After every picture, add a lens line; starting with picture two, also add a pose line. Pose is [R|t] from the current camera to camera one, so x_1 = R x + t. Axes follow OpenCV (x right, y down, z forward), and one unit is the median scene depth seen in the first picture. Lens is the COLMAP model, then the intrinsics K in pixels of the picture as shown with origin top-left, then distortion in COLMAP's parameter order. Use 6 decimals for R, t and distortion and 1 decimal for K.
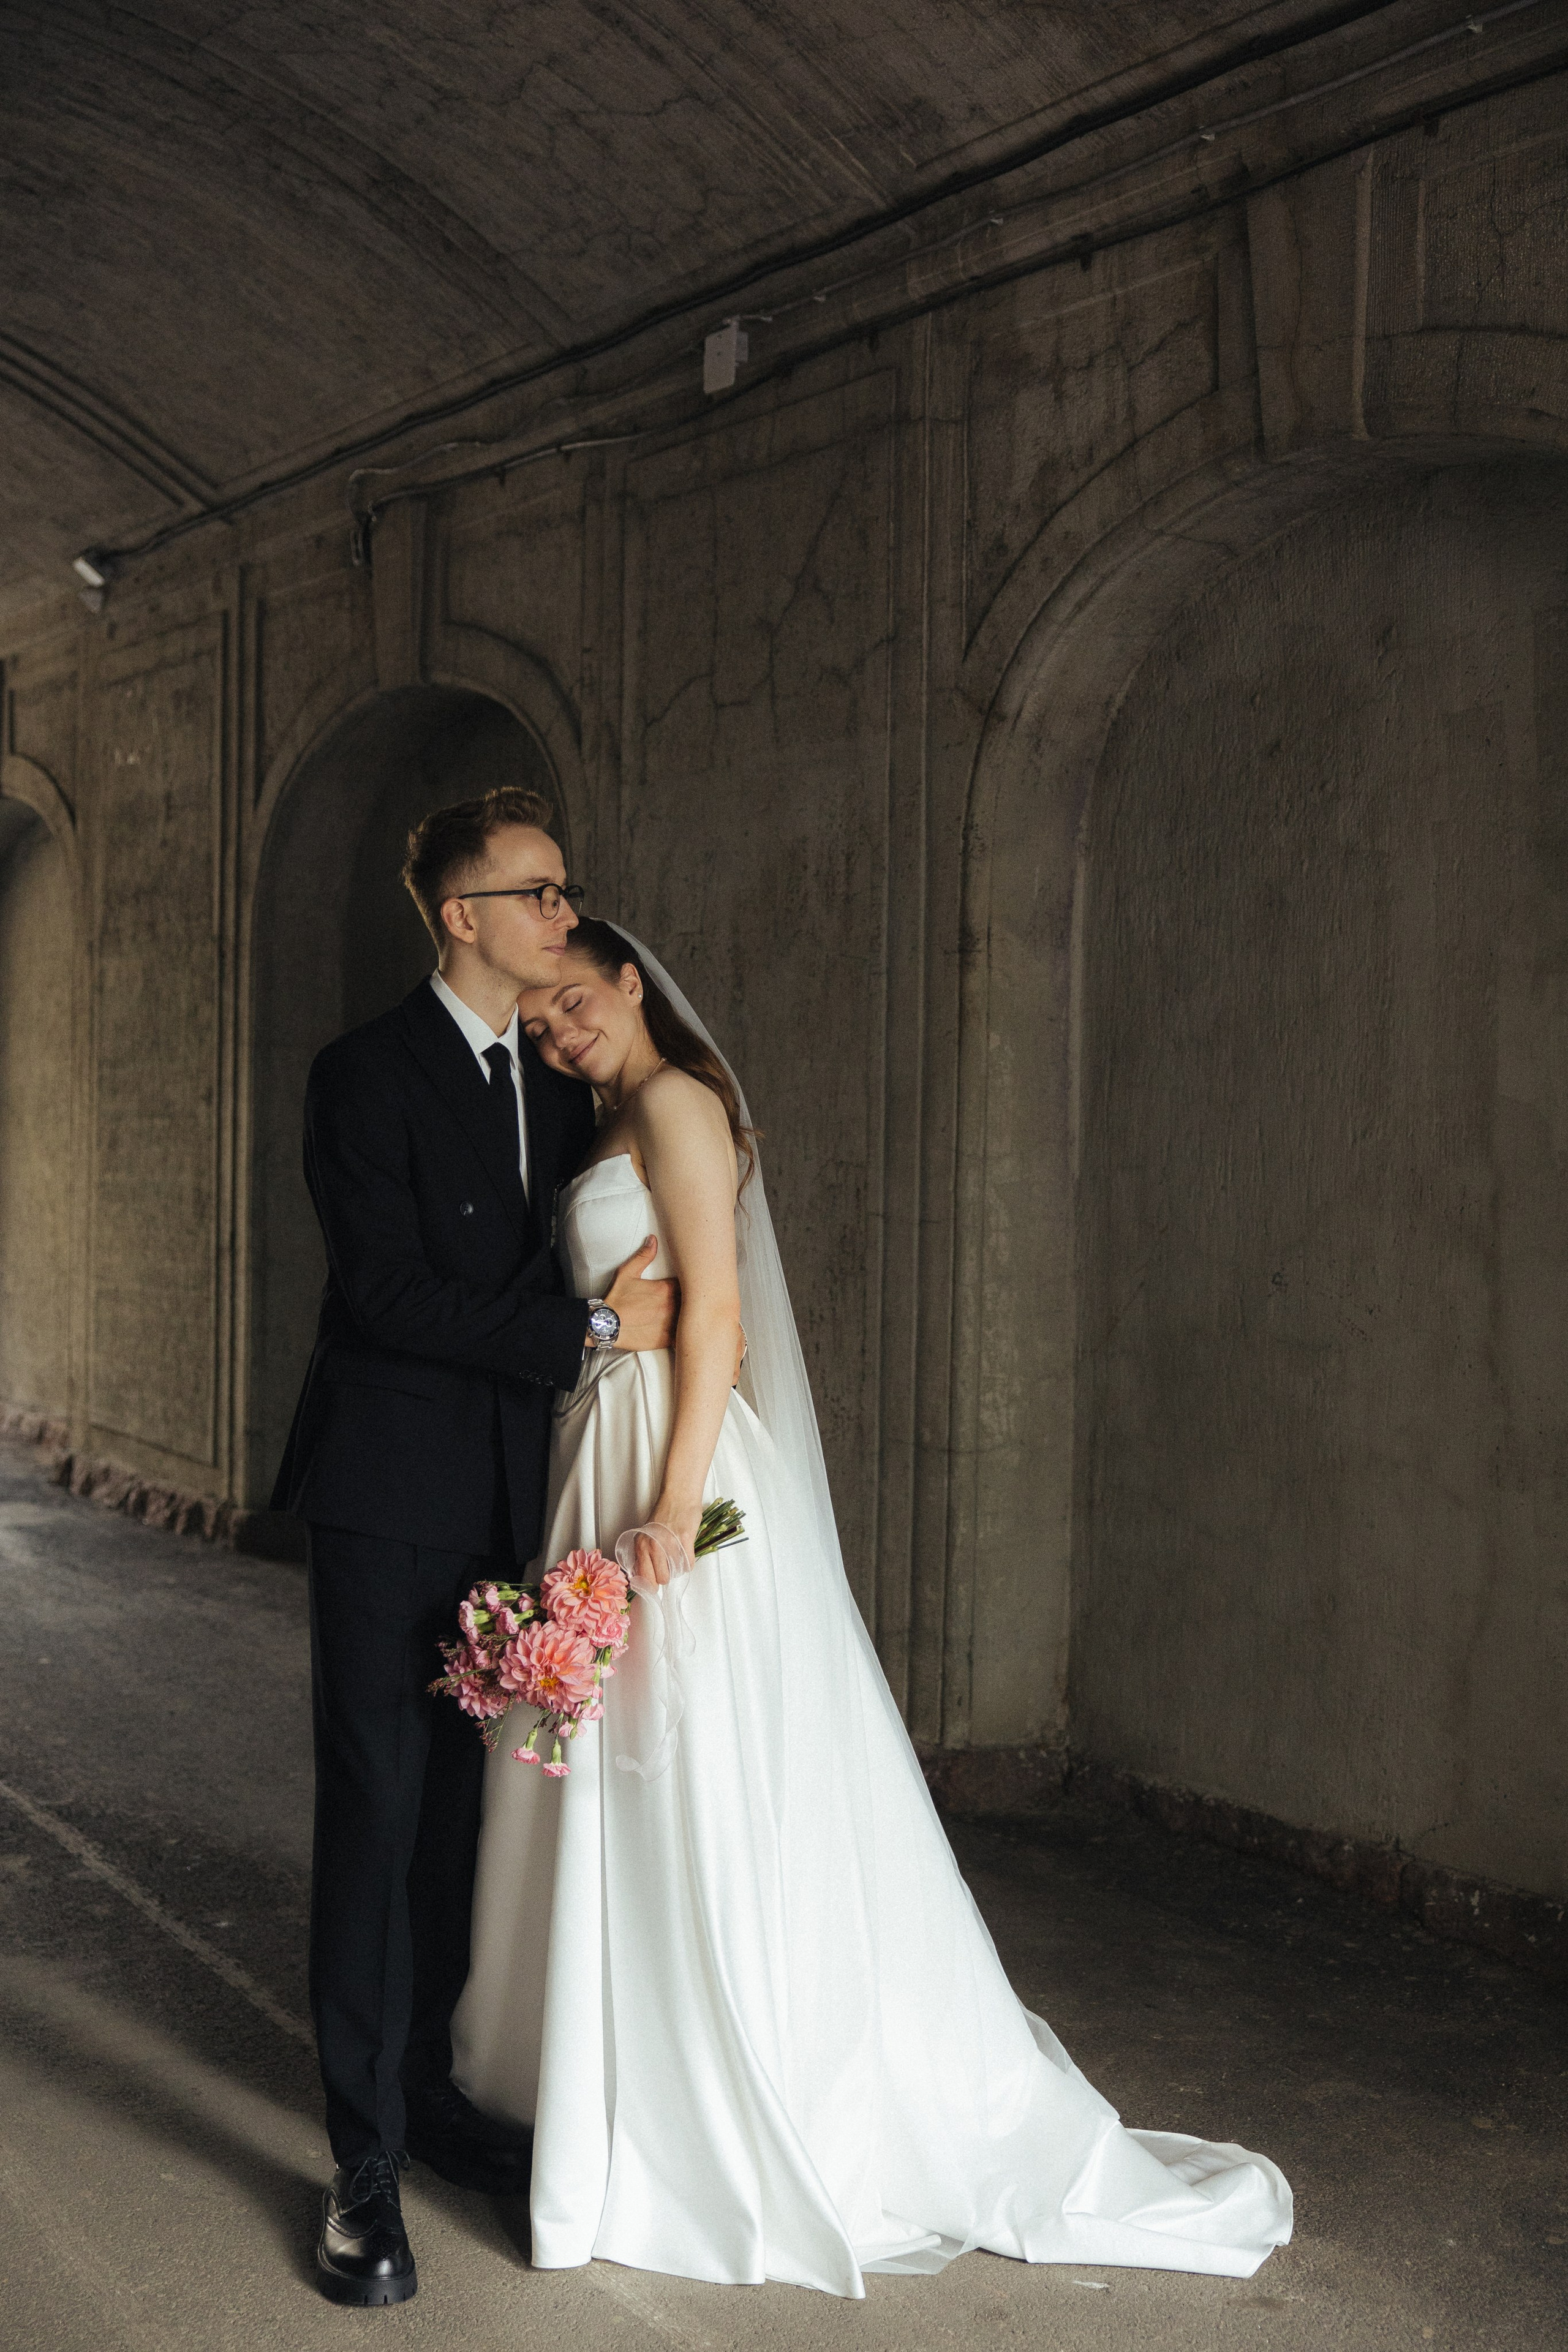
lens RADIAL K [[2858.7, 0, 782.0], [0, 2858.7, 1154.9], [0, 0, 1]] dist [0.023431, 0.000000]
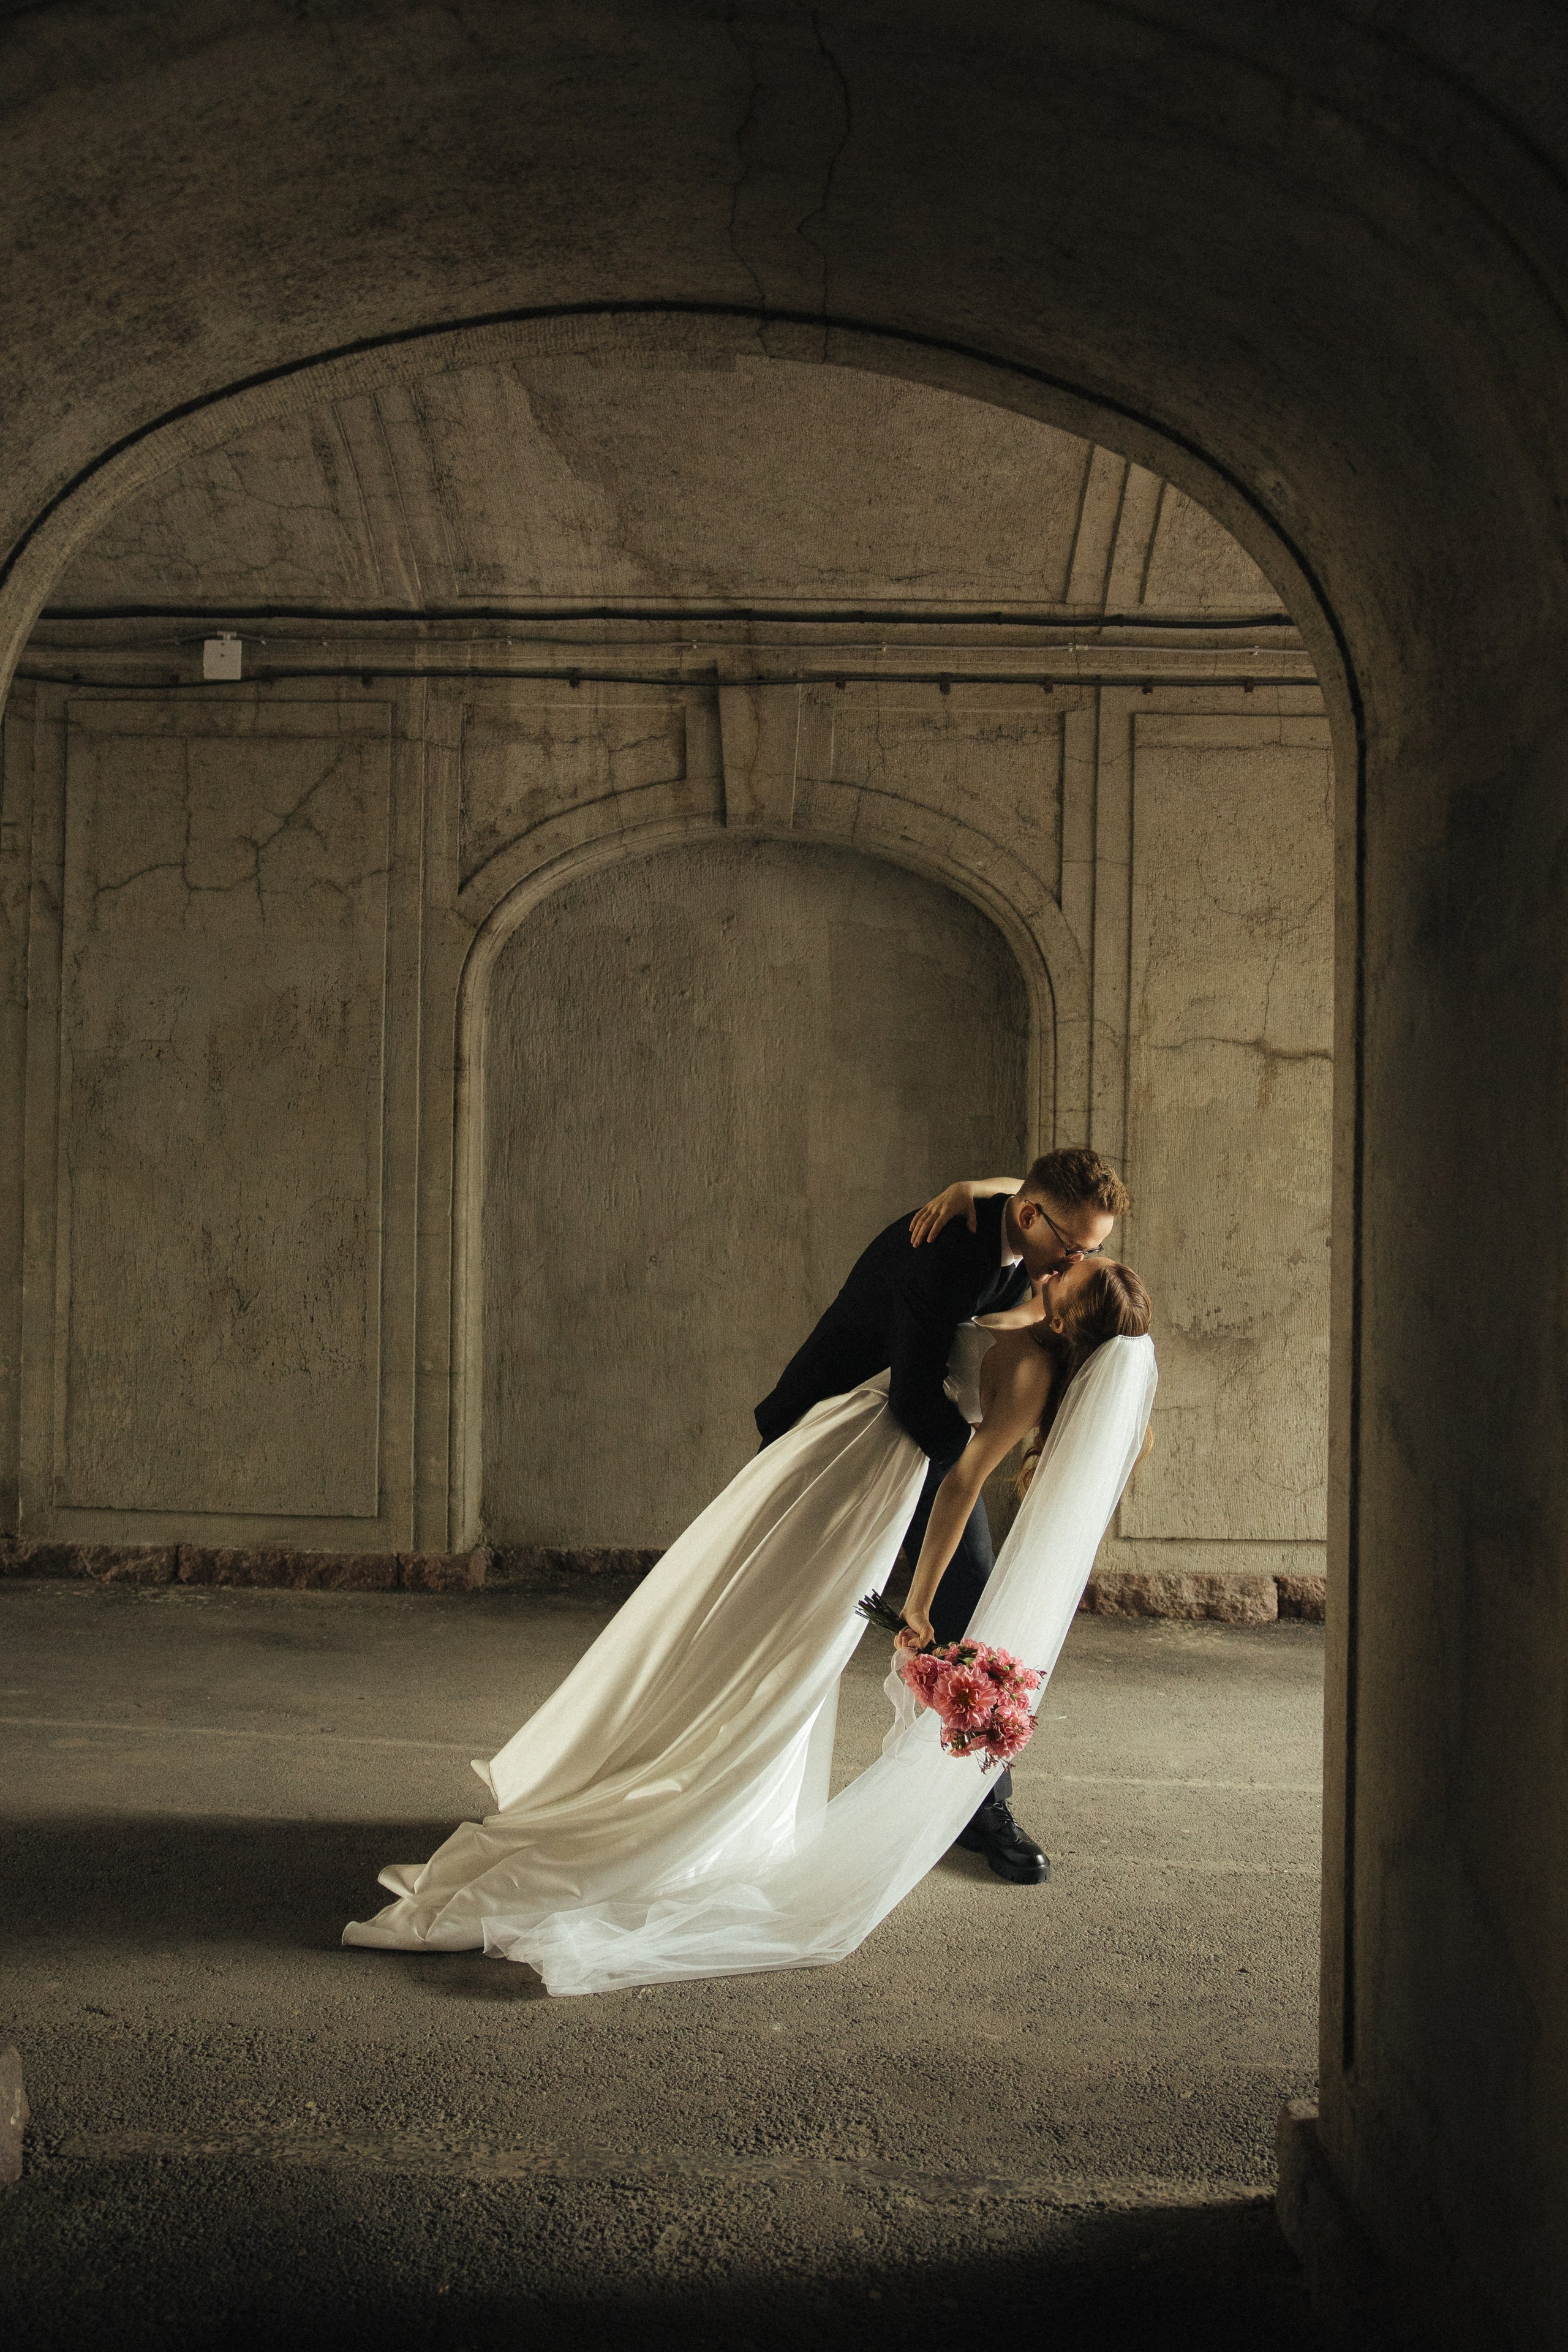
lens RADIAL K [[1989.2, 0, 771.9], [0, 1989.2, 1158.8], [0, 0, 1]] dist [-0.030540, 0.012288]
pose [[0.568702, 0.000026, 0.822543, -0.795738], [0.003472, 0.999991, -0.002432, -0.016708], [-0.822536, 0.004239, 0.568697, 0.204207]]
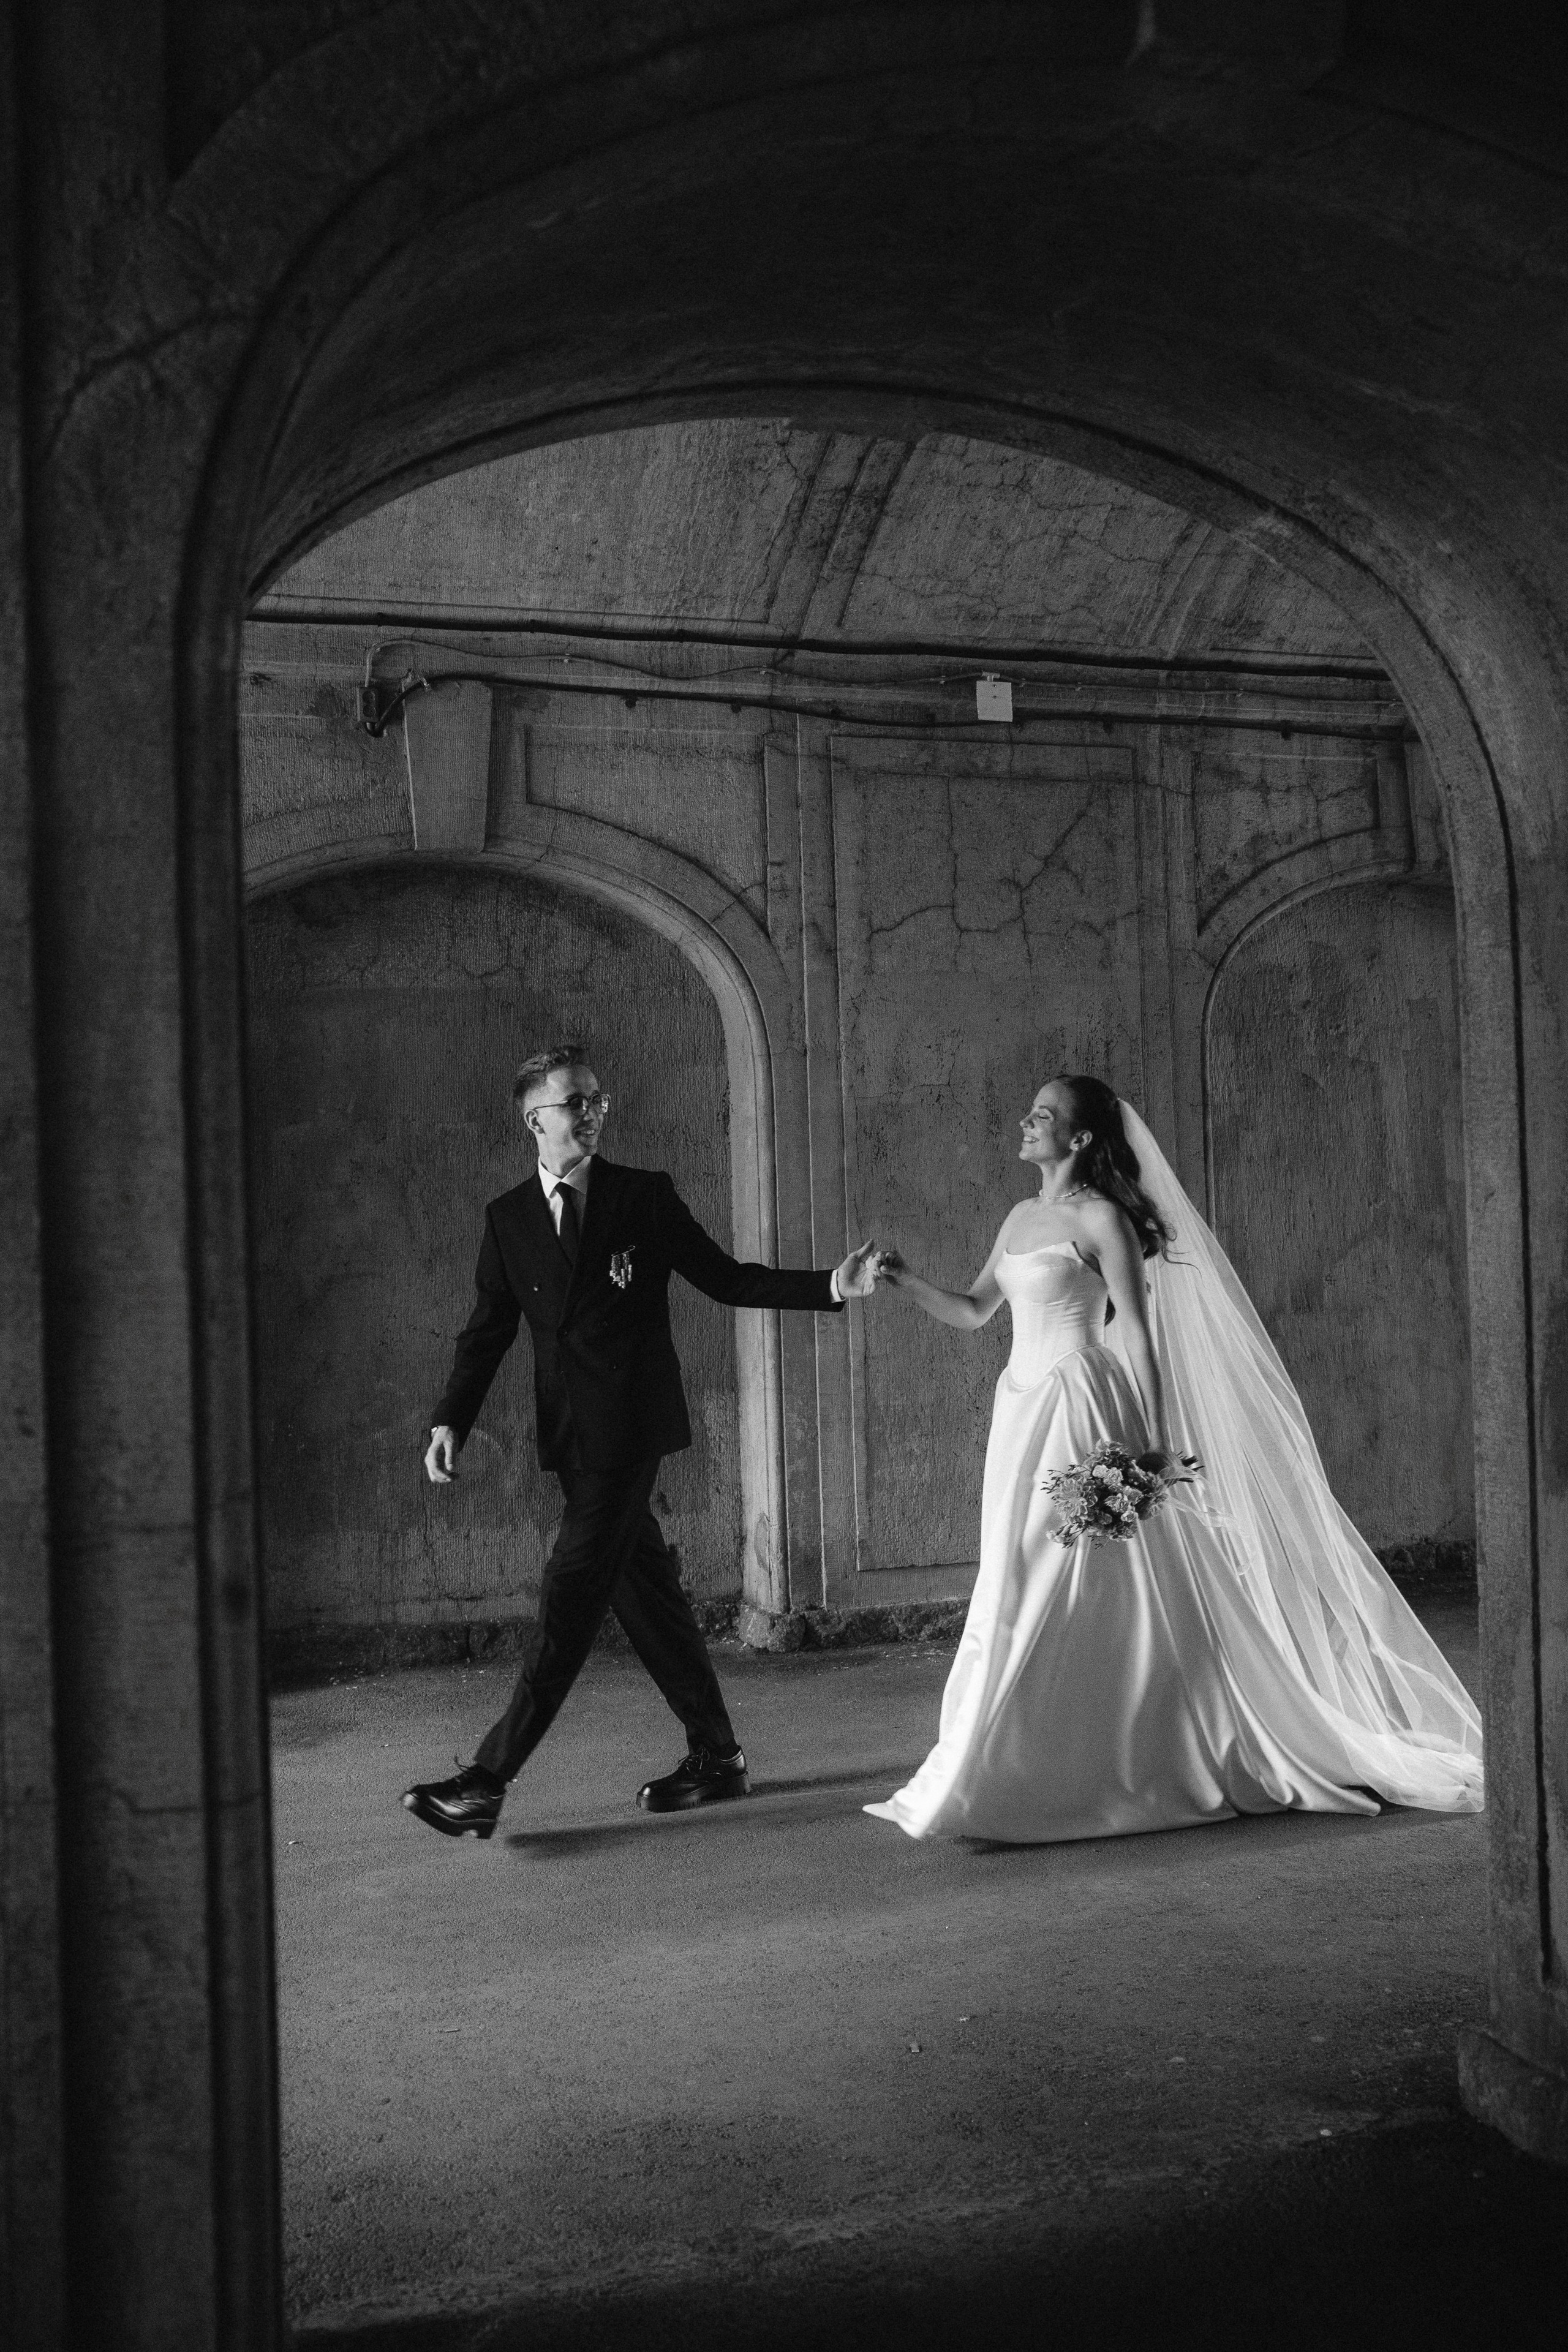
lens RADIAL K [[2105.7, 0, 792.7], [0, 2105.7, 1161.8], [0, 0, 1]] dist [-0.016252, -0.001538]
pose [[0.256035, -0.006310, 0.966647, -1.242208], [0.049492, 0.998753, -0.006589, -0.042250], [-0.965400, 0.049528, 0.256028, 0.940337]]
